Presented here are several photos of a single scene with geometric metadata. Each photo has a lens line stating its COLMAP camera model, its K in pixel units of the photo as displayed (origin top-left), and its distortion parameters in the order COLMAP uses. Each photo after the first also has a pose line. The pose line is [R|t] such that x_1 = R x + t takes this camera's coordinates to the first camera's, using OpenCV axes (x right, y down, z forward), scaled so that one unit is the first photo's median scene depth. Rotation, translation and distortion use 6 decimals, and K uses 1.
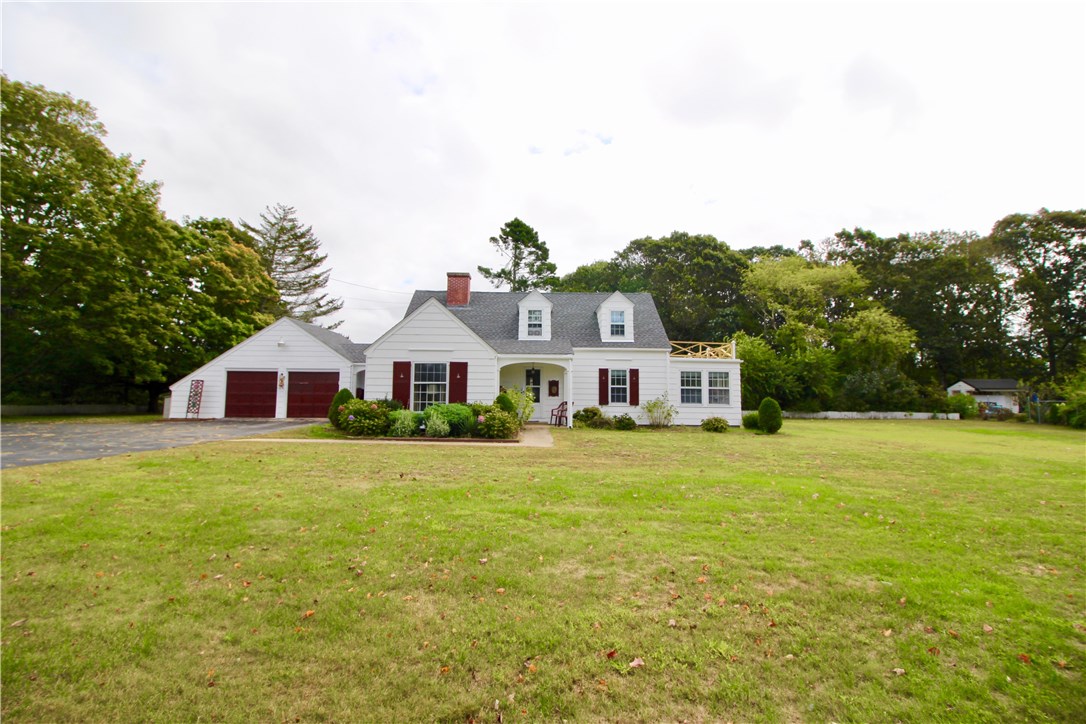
lens RADIAL K [[494.0, 0, 543.0], [0, 494.0, 362.0], [0, 0, 1]] dist [-0.033275, 0.000103]
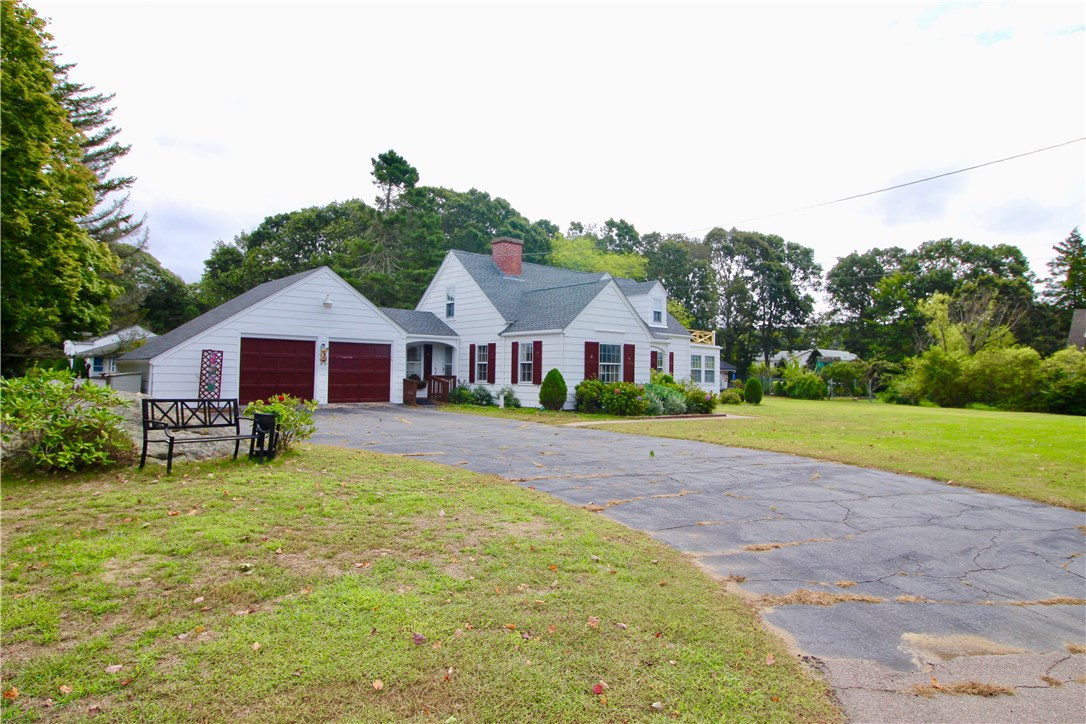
lens RADIAL K [[635.2, 0, 543.0], [0, 635.2, 362.0], [0, 0, 1]] dist [0.000556, 0.000060]
pose [[0.764637, 0.015955, 0.644264, -0.897248], [-0.052383, 0.997924, 0.037457, -0.002356], [-0.642329, -0.062390, 0.763885, 0.053226]]
